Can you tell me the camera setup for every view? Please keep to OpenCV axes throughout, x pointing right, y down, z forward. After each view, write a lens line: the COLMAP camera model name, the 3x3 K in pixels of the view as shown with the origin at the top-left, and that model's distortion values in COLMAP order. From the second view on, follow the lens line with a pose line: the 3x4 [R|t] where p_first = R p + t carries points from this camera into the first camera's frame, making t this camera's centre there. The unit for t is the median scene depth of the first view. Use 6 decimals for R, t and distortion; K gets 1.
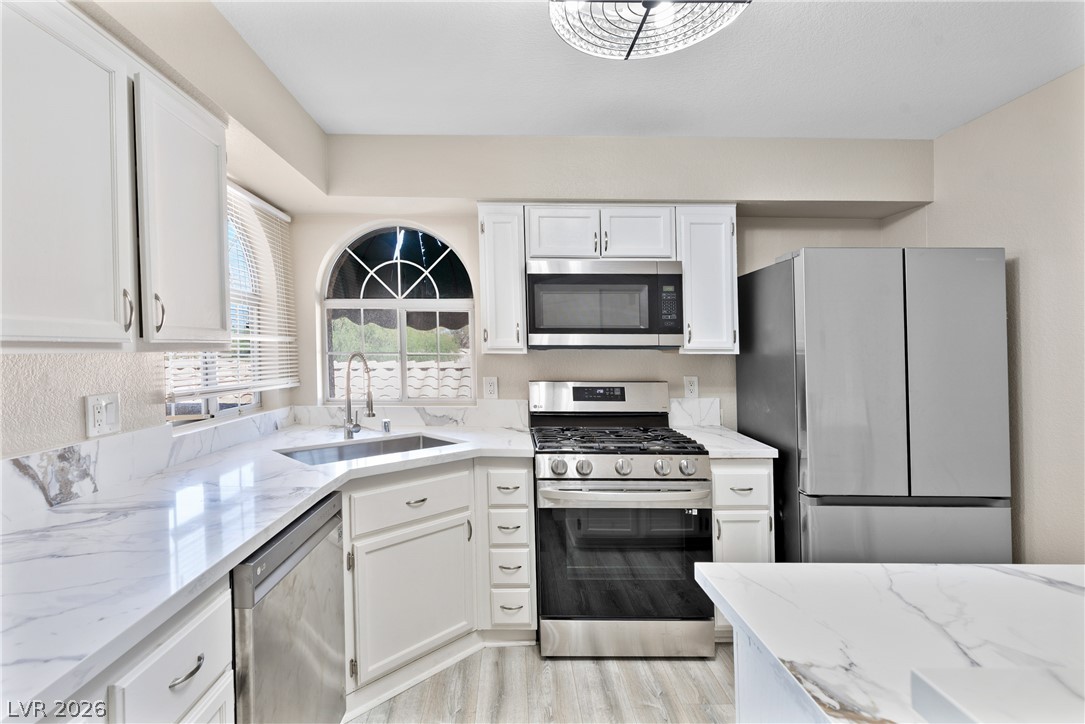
lens RADIAL K [[509.5, 0, 517.0], [0, 509.5, 349.2], [0, 0, 1]] dist [0.001839, 0.000119]
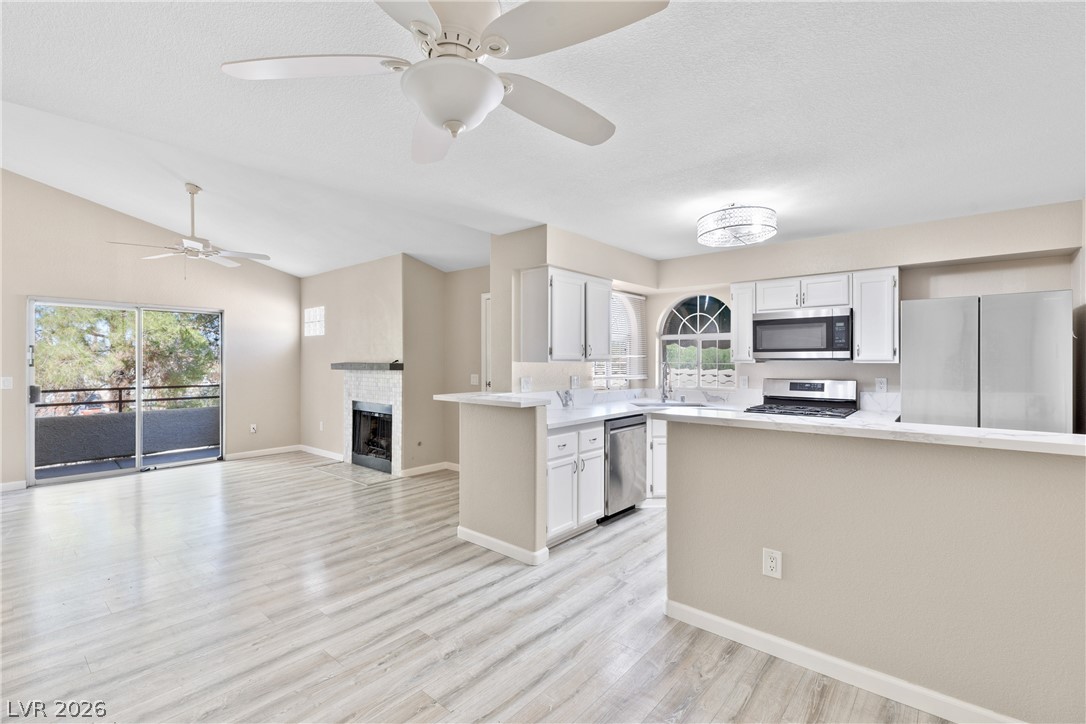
lens RADIAL K [[481.8, 0, 543.0], [0, 481.8, 362.0], [0, 0, 1]] dist [0.000803, -0.000122]
pose [[0.756307, -0.001157, -0.654216, 0.591651], [0.002406, 0.999997, 0.001013, 0.001712], [0.654213, -0.002340, 0.756307, -0.843749]]
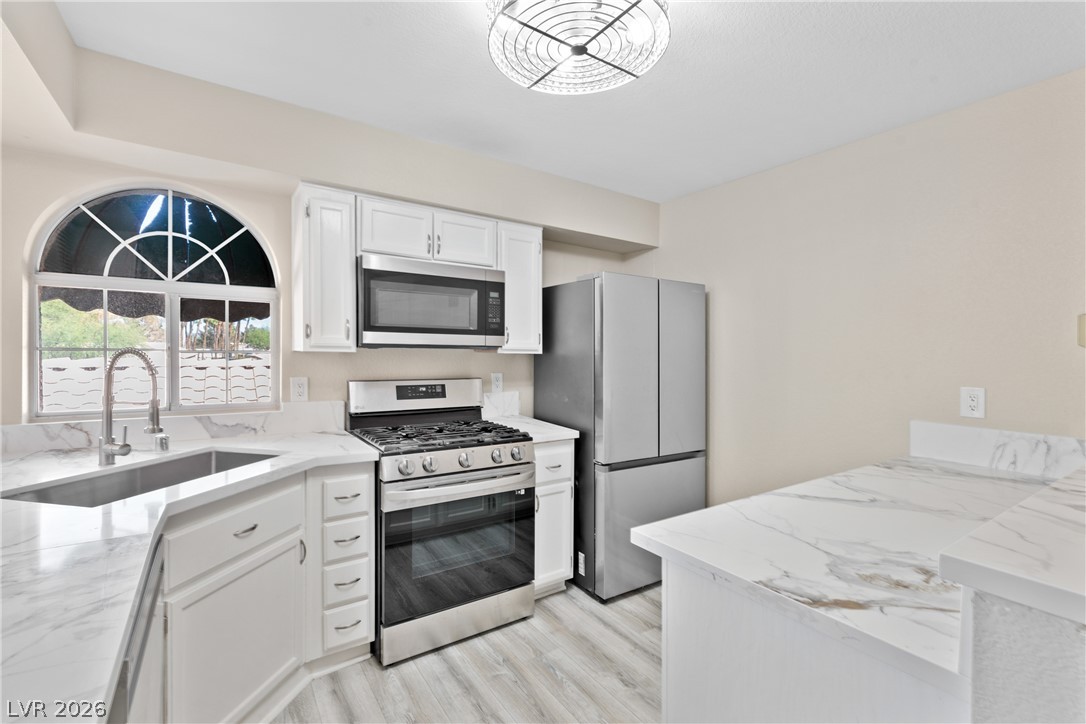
lens RADIAL K [[479.3, 0, 542.9], [0, 479.3, 344.0], [0, 0, 1]] dist [0.000523, -0.000136]
pose [[0.832687, 0.017423, 0.553469, -0.189400], [-0.014183, 0.999848, -0.010137, -0.002092], [-0.553562, 0.000591, 0.832808, 0.068529]]
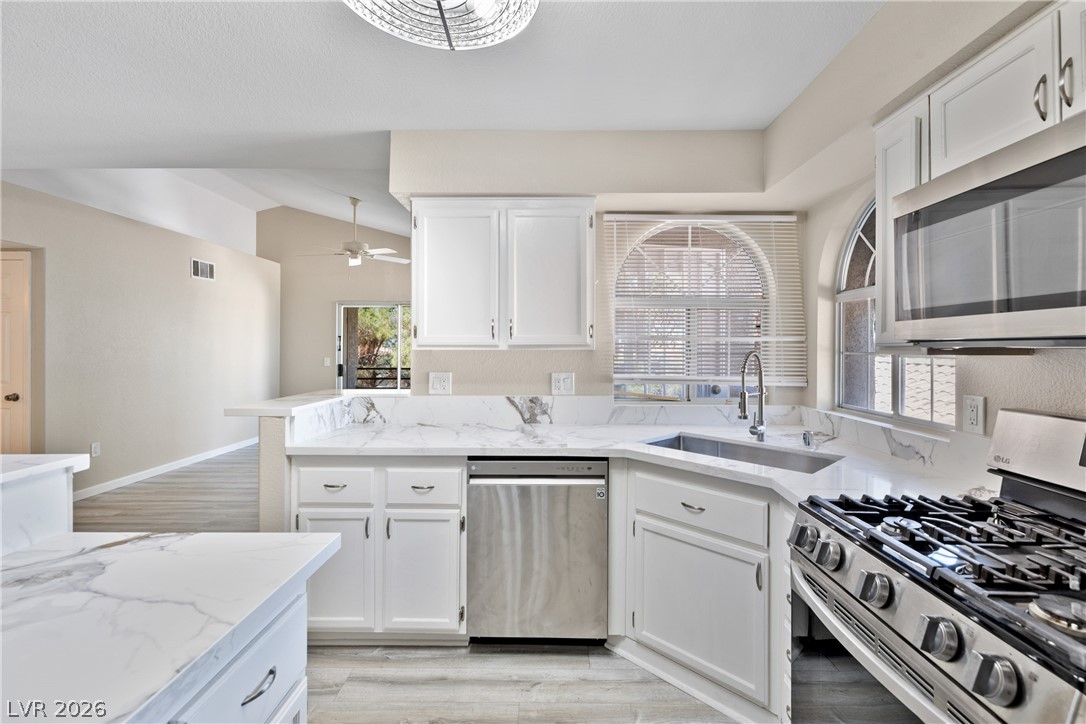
lens RADIAL K [[495.8, 0, 551.0], [0, 495.8, 346.5], [0, 0, 1]] dist [0.001136, 0.000263]
pose [[-0.008989, -0.005697, -0.999943, 0.590871], [-0.003167, 0.999979, -0.005669, 0.003851], [0.999955, 0.003116, -0.009007, 0.602036]]
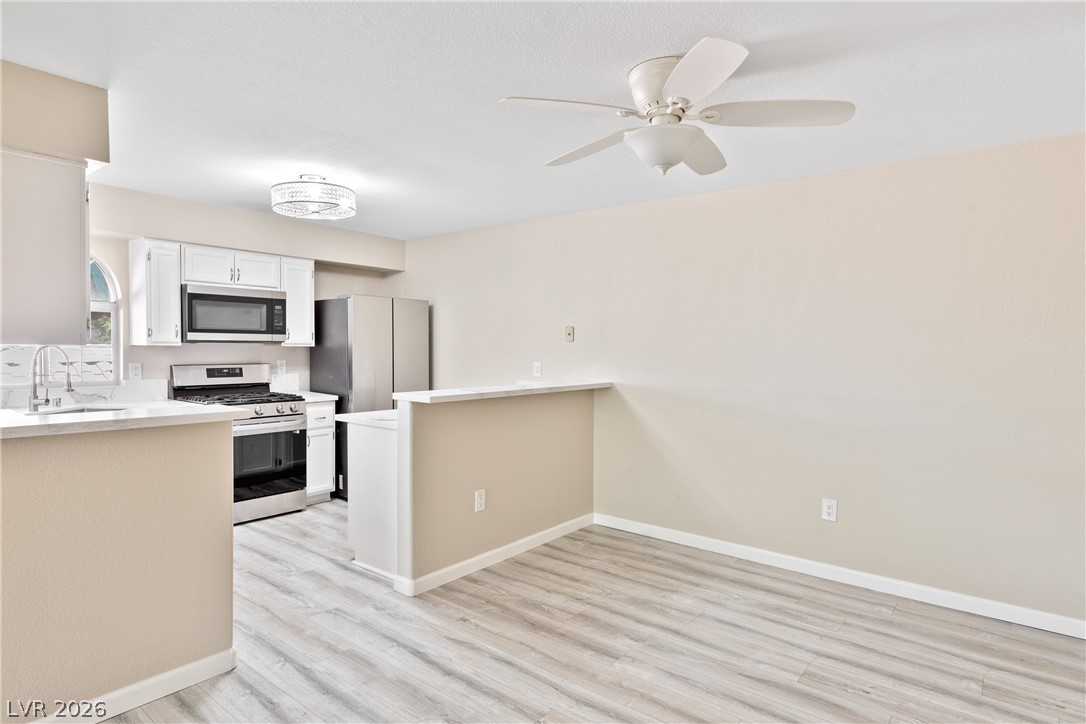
lens RADIAL K [[596.7, 0, 543.8], [0, 596.7, 342.6], [0, 0, 1]] dist [-0.002938, 0.000022]
pose [[0.629241, 0.007773, 0.777172, -0.679318], [-0.009111, 0.999955, -0.002625, -0.004823], [-0.777157, -0.005429, 0.629283, -0.923324]]
